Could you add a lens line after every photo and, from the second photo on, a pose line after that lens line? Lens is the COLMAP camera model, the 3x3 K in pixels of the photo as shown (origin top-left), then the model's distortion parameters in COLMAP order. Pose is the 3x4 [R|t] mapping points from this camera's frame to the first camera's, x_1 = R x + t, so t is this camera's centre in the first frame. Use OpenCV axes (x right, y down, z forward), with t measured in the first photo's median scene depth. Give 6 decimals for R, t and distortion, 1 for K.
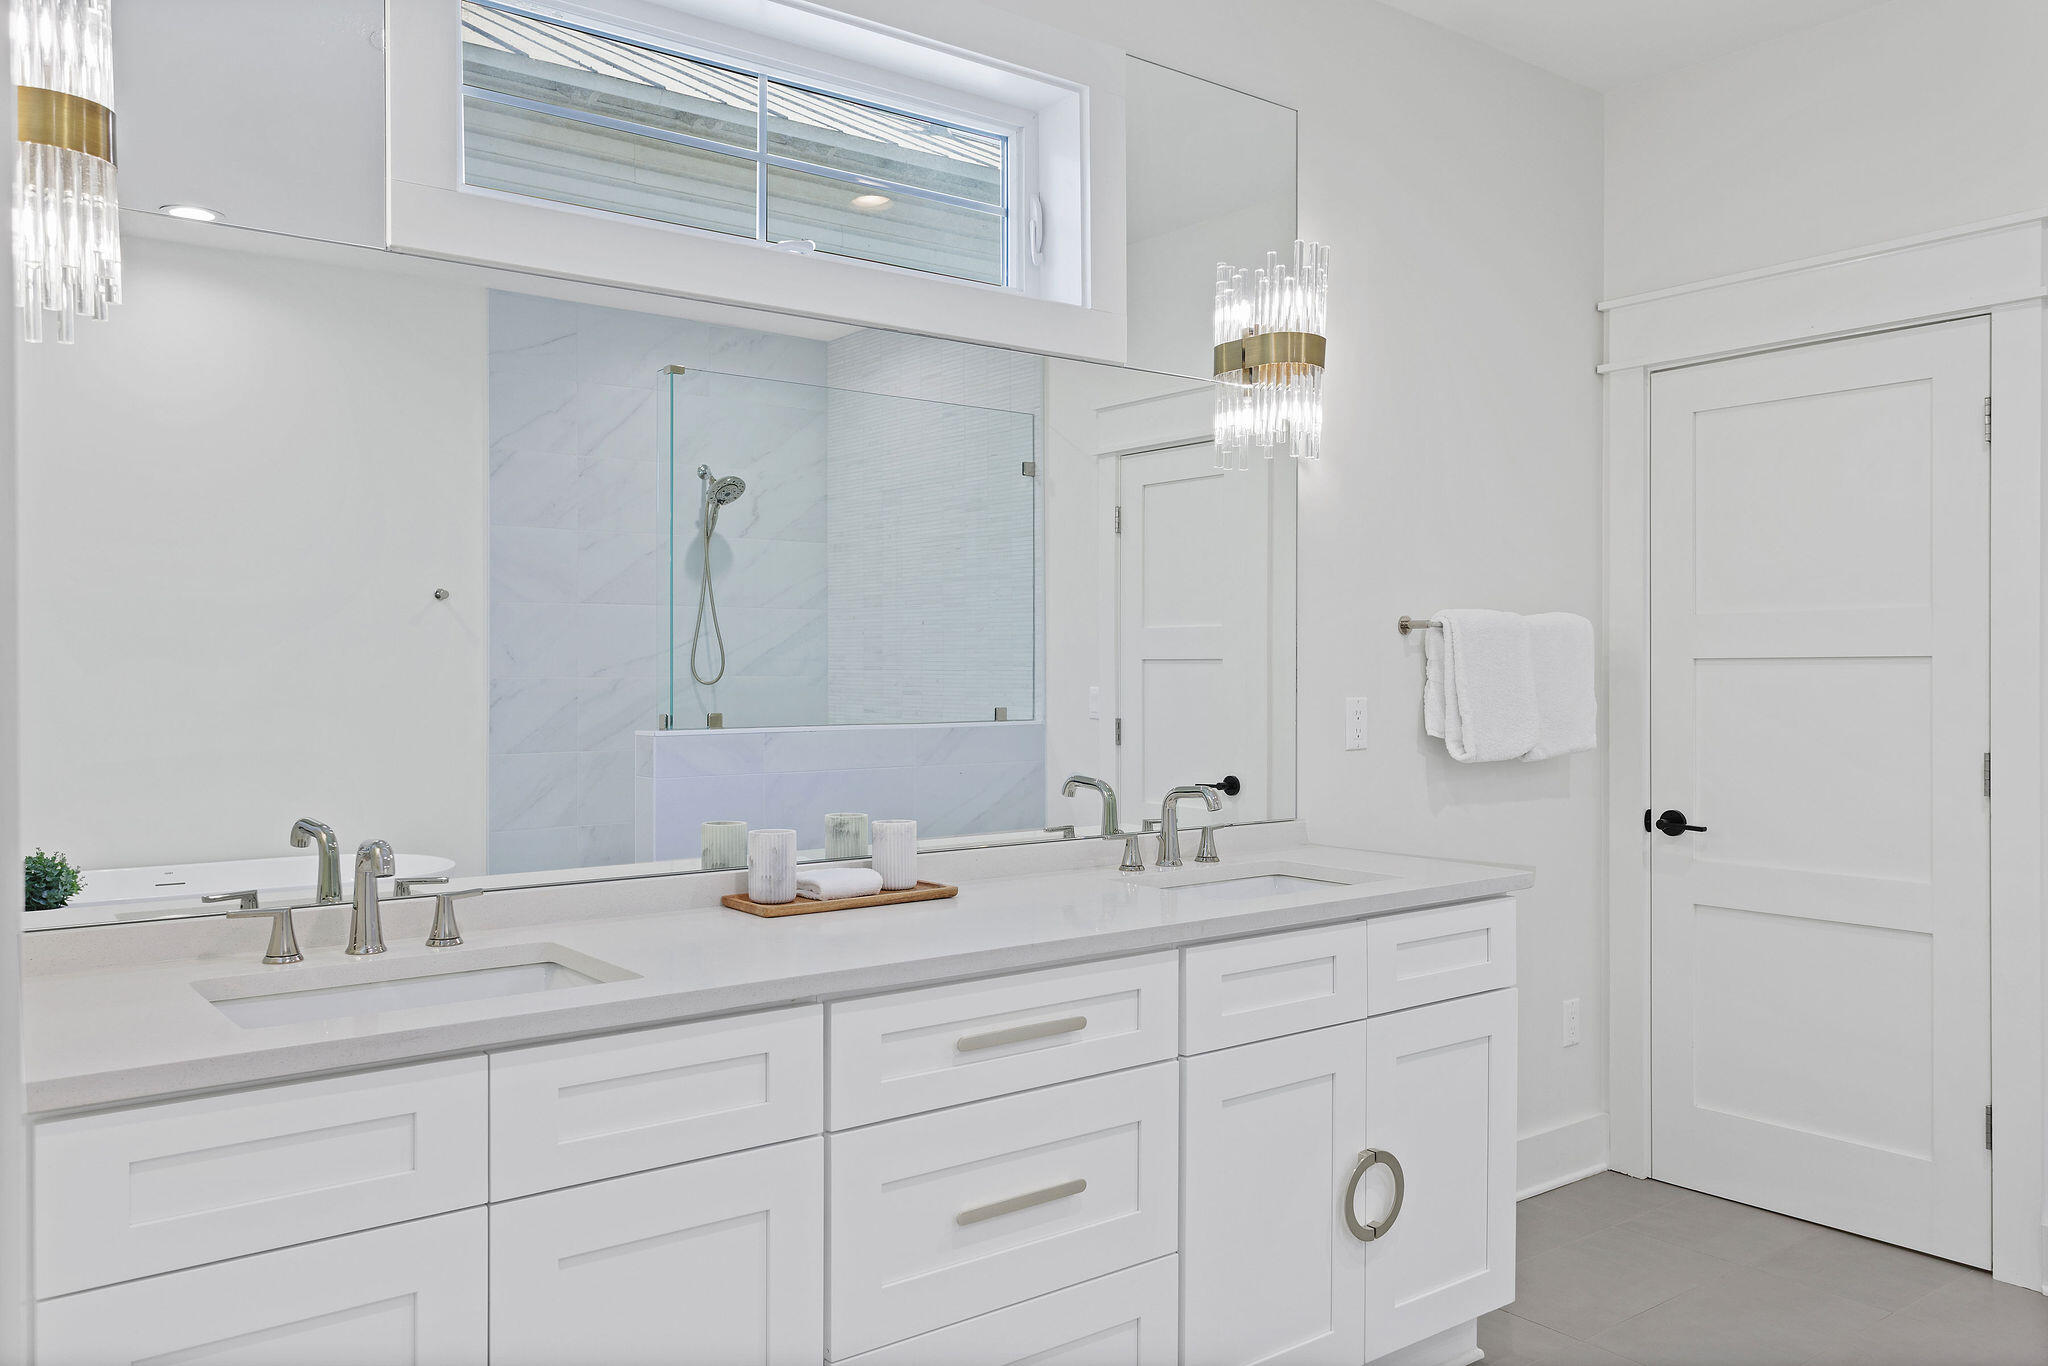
lens RADIAL K [[1547.8, 0, 1023.8], [0, 1547.8, 698.2], [0, 0, 1]] dist [0.013089, -0.001740]
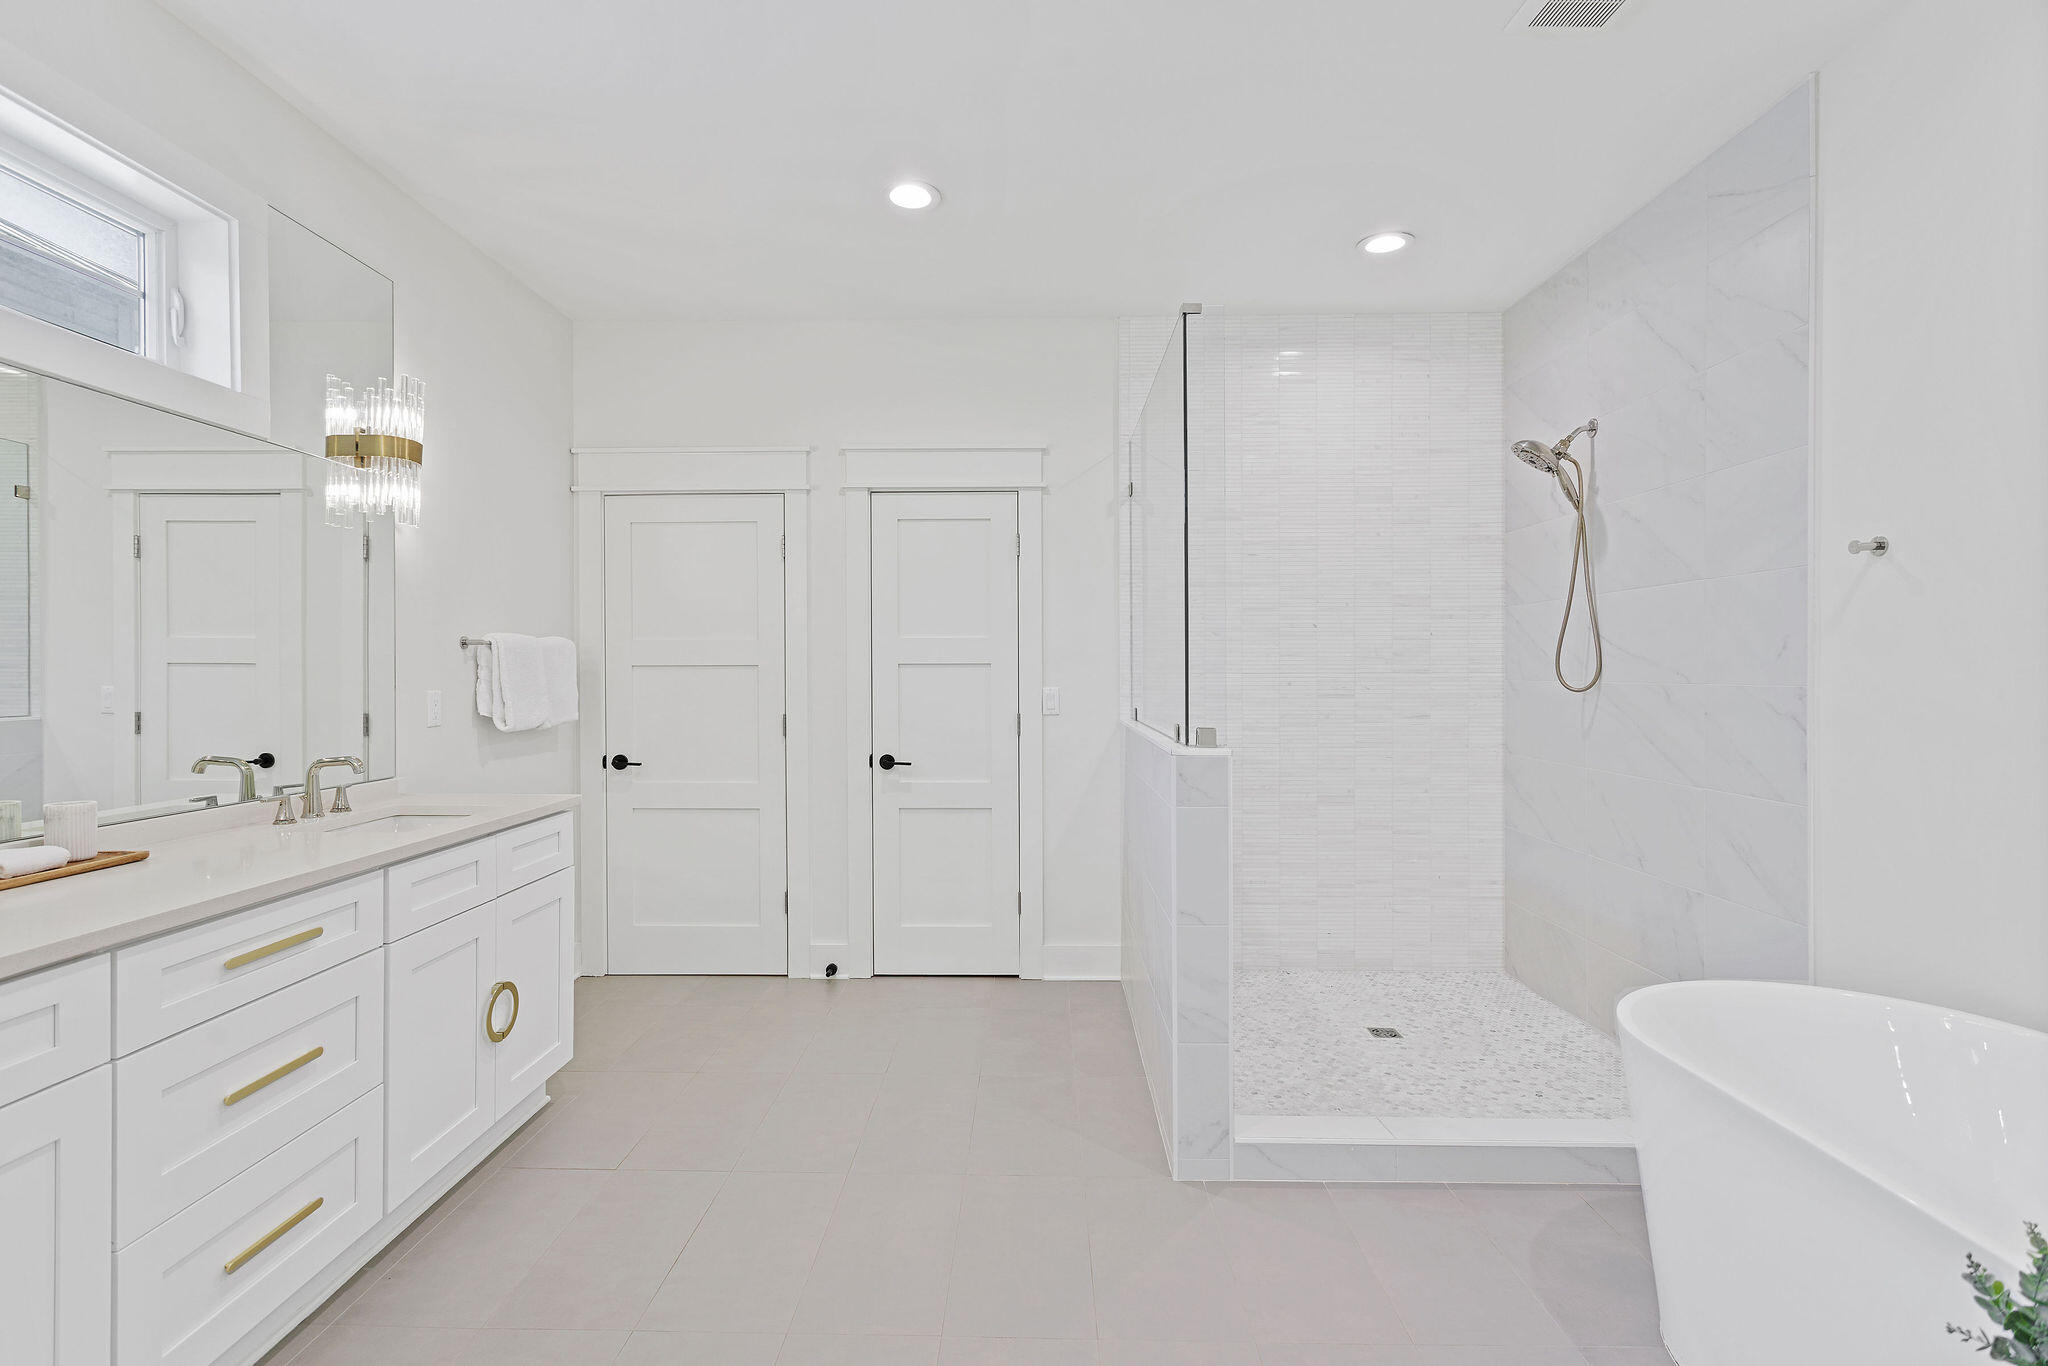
lens RADIAL K [[994.7, 0, 1014.7], [0, 994.7, 687.9], [0, 0, 1]] dist [0.004769, 0.001149]
pose [[0.616114, -0.011893, 0.787567, -0.207804], [0.013222, 0.999901, 0.004756, -0.000607], [-0.787546, 0.007483, 0.616211, -0.016915]]
